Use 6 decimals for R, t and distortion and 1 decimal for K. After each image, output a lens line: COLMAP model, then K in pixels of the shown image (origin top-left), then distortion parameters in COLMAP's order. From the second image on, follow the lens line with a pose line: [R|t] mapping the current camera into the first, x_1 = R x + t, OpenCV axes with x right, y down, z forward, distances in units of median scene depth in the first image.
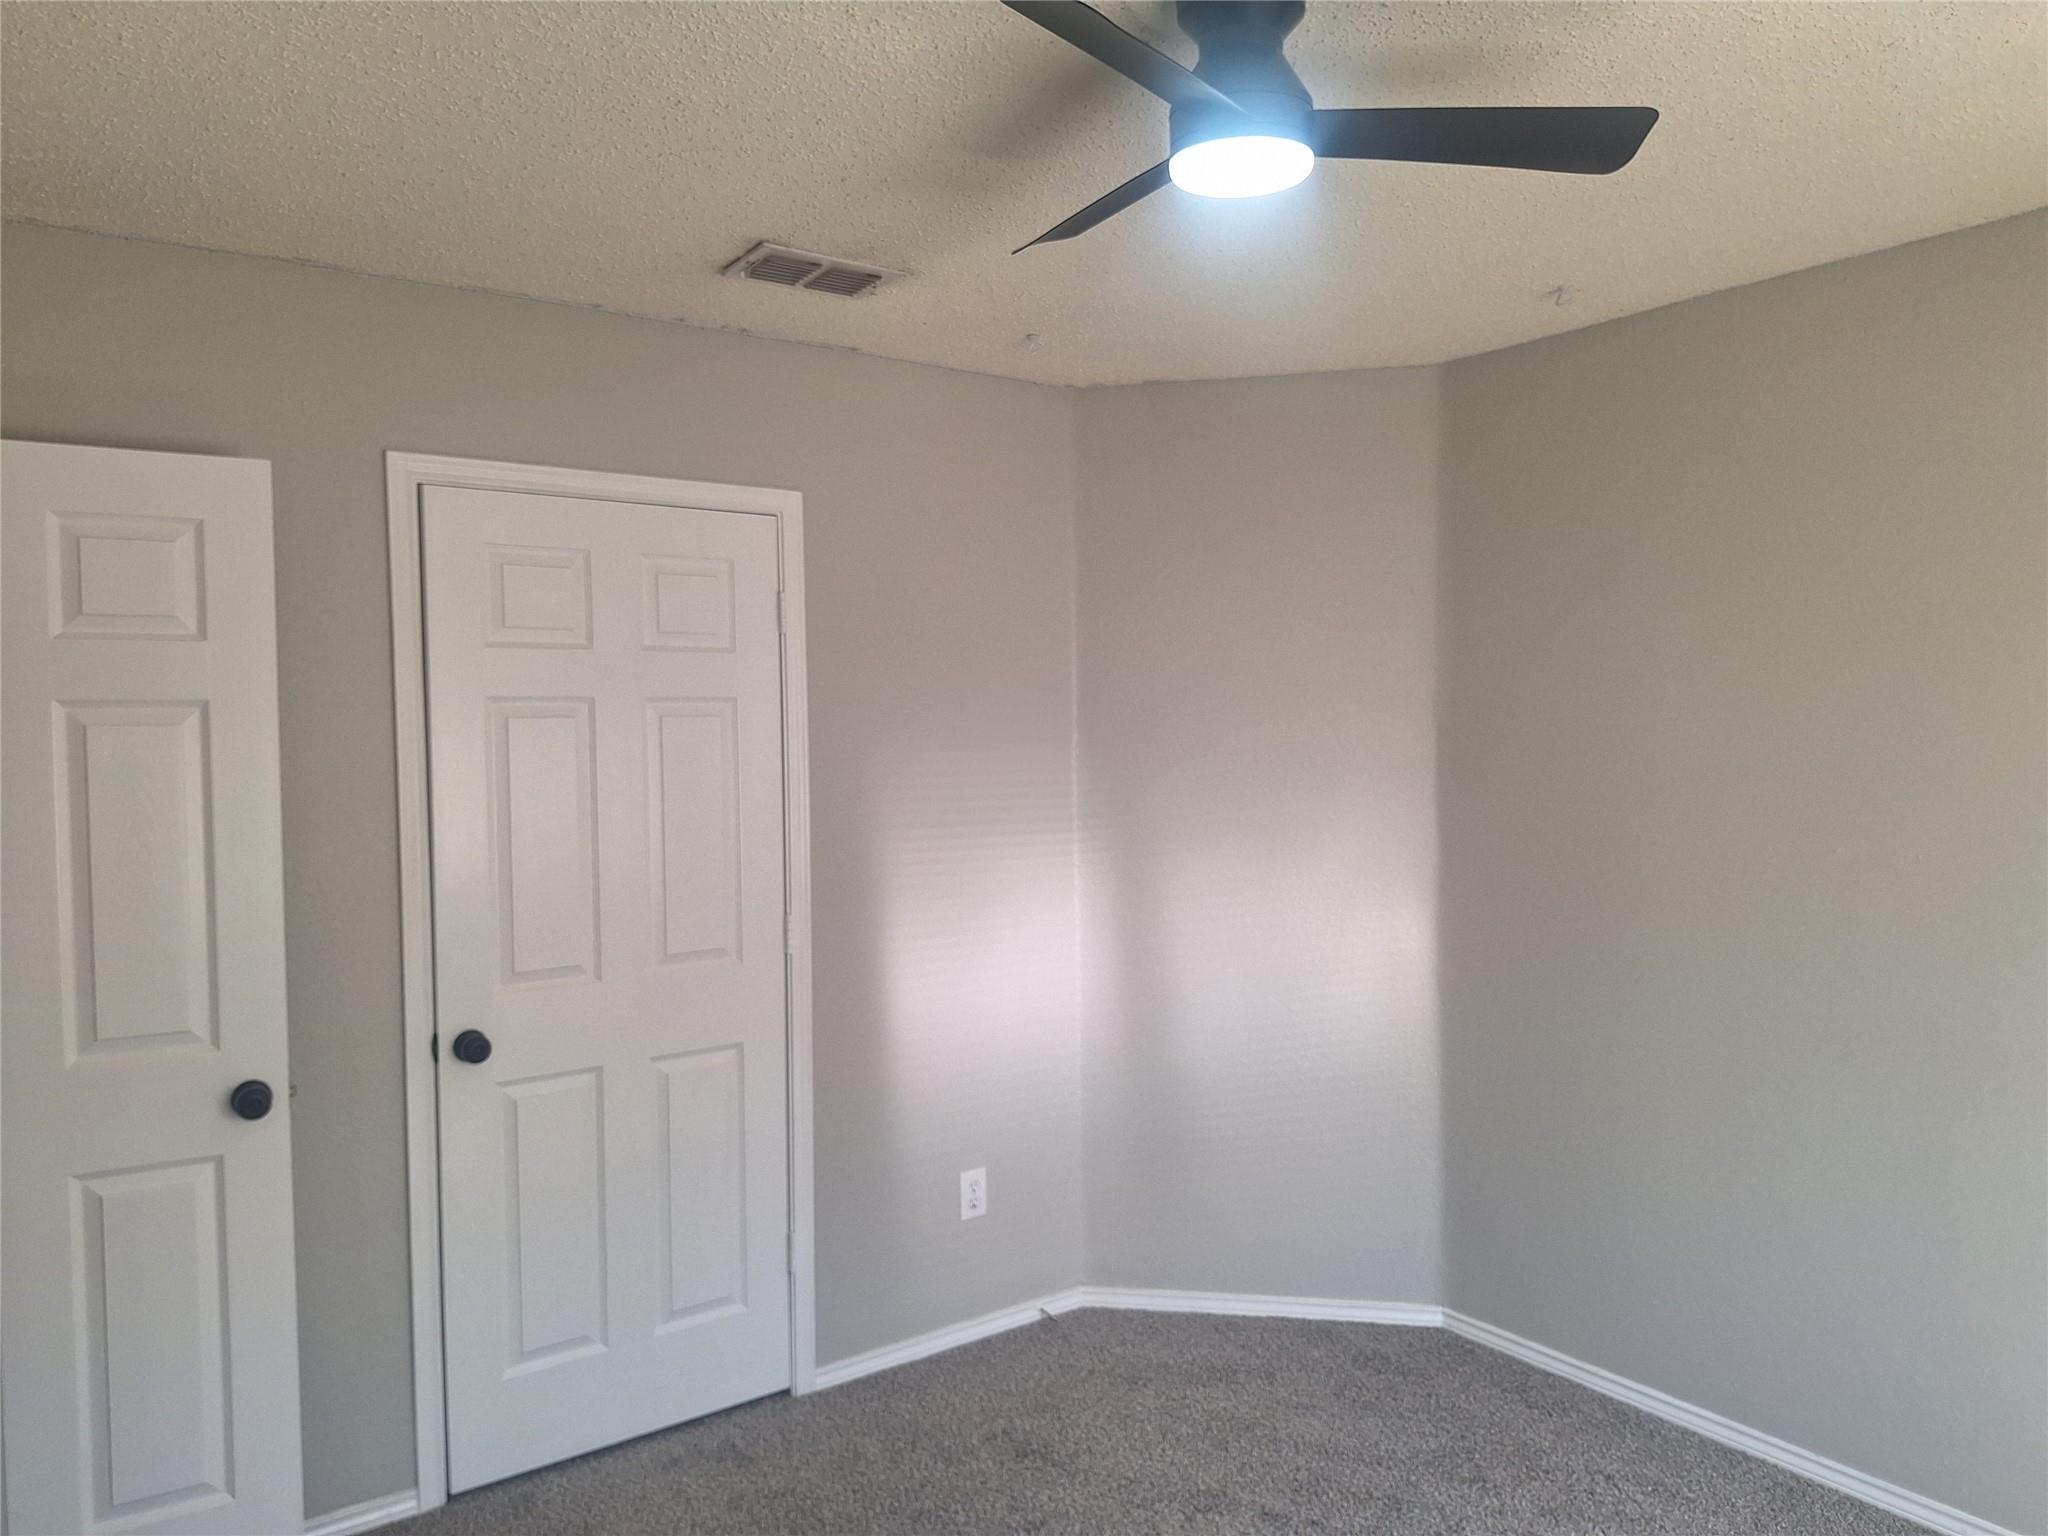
lens RADIAL K [[1391.1, 0, 1024.0], [0, 1391.1, 768.0], [0, 0, 1]] dist [0.055559, -0.075283]
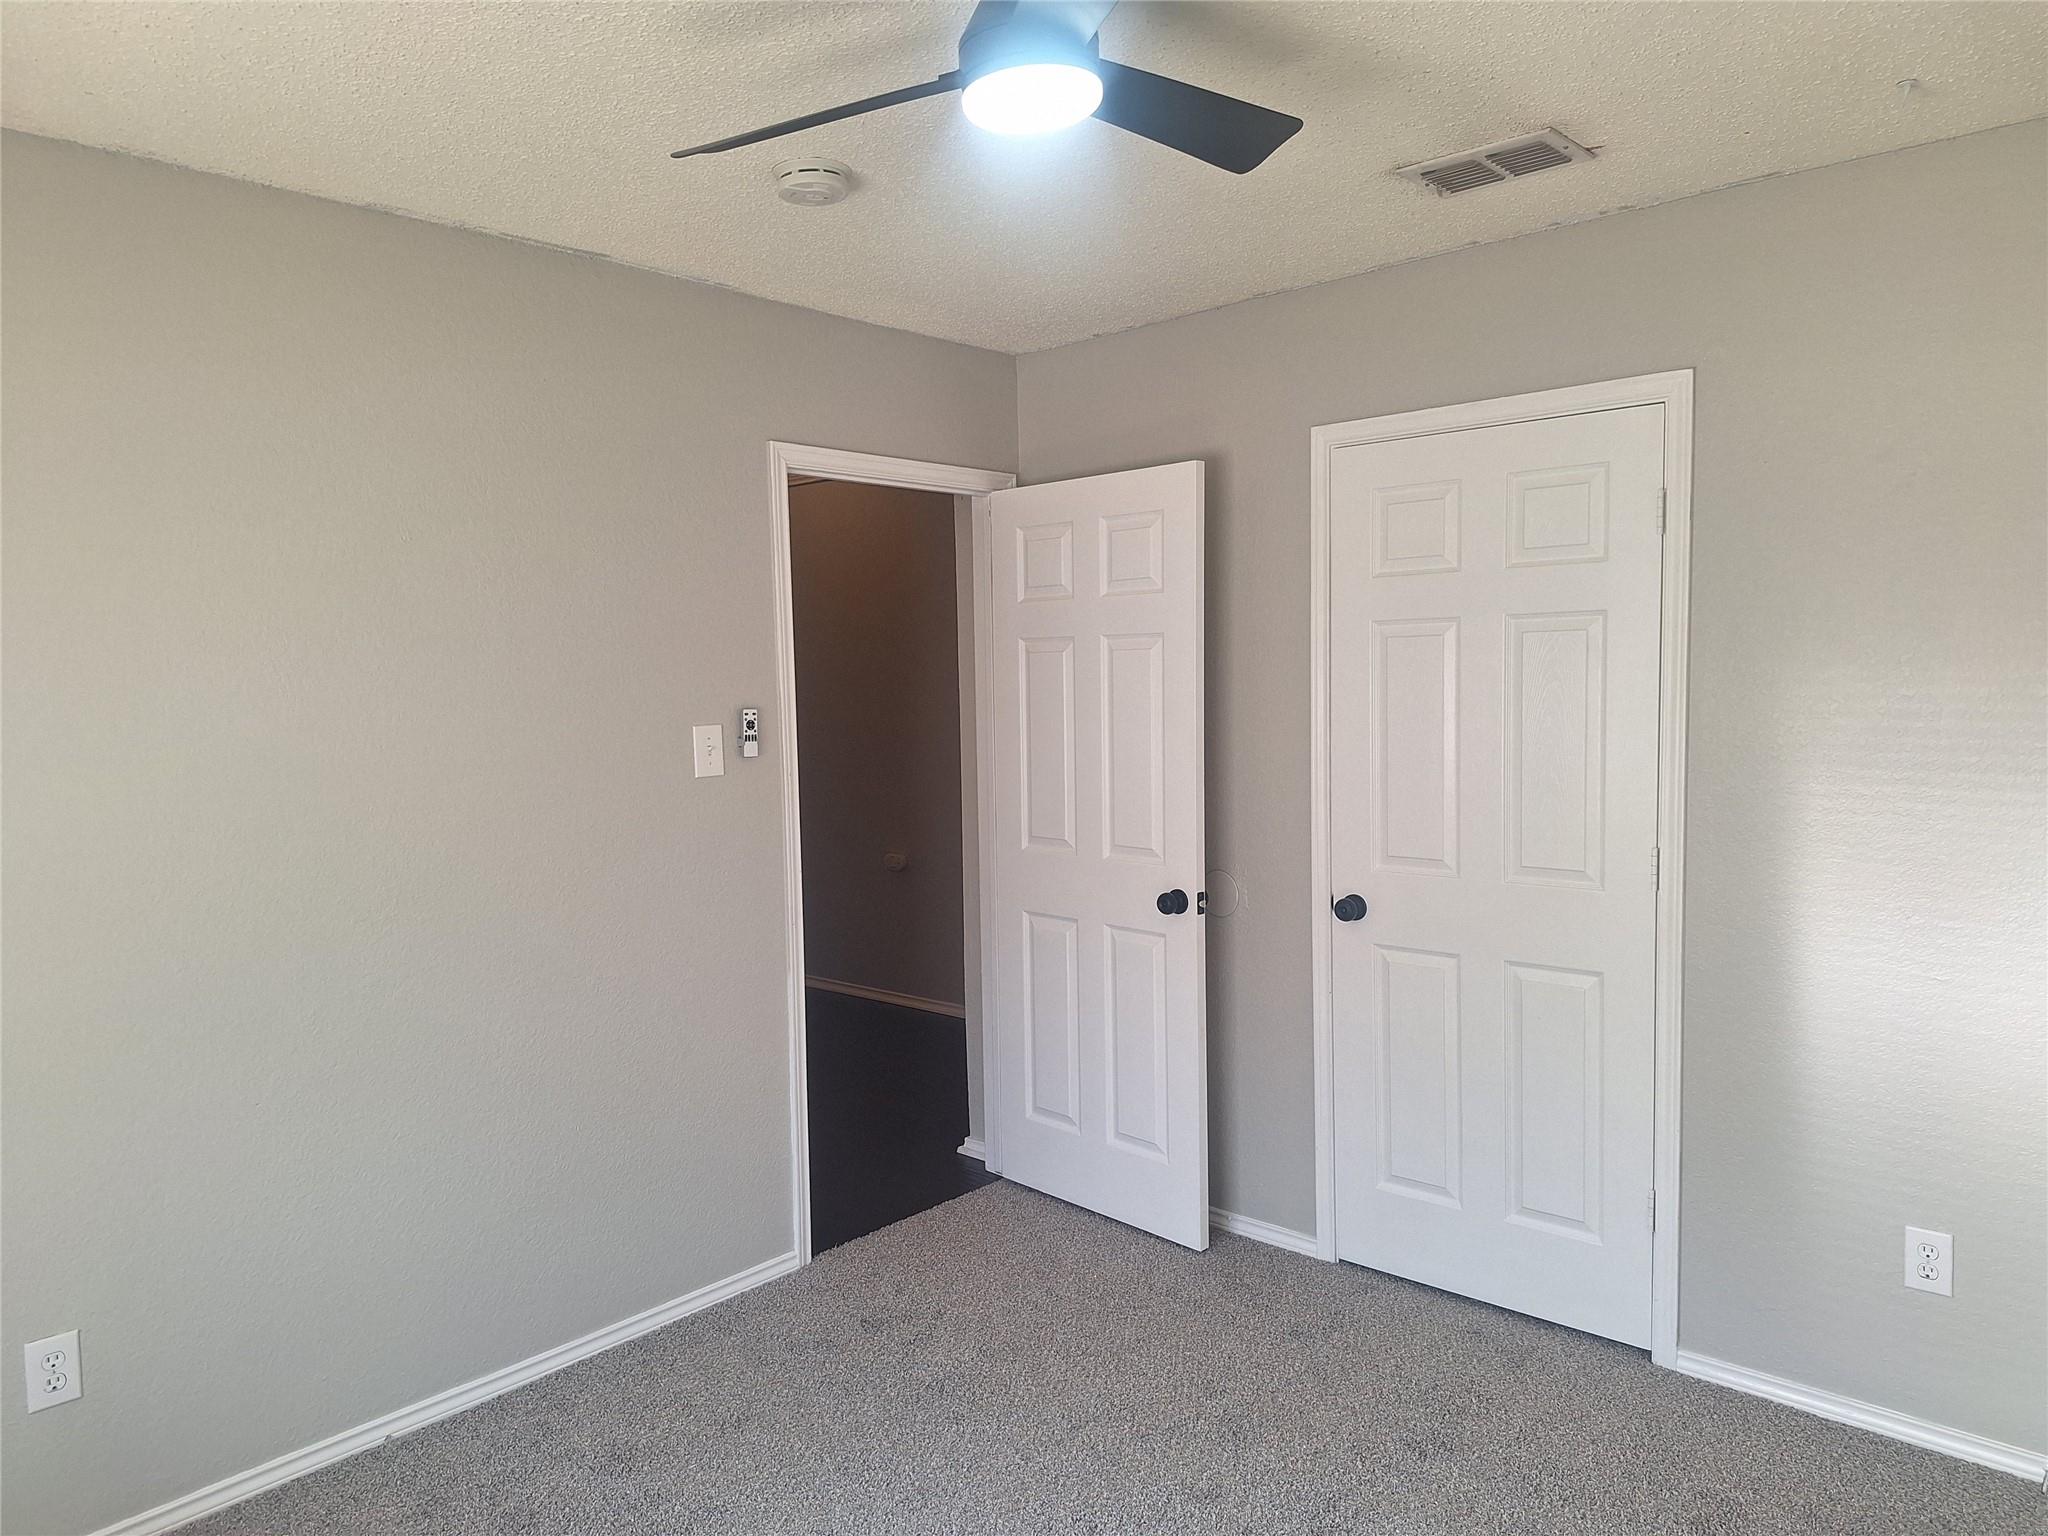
lens RADIAL K [[1391.1, 0, 1024.0], [0, 1391.1, 768.0], [0, 0, 1]] dist [0.055559, -0.075283]
pose [[0.202362, 0.082624, -0.975819, 0.667359], [-0.005105, 0.996510, 0.083318, -0.021241], [0.979297, -0.011879, 0.202078, 0.435015]]
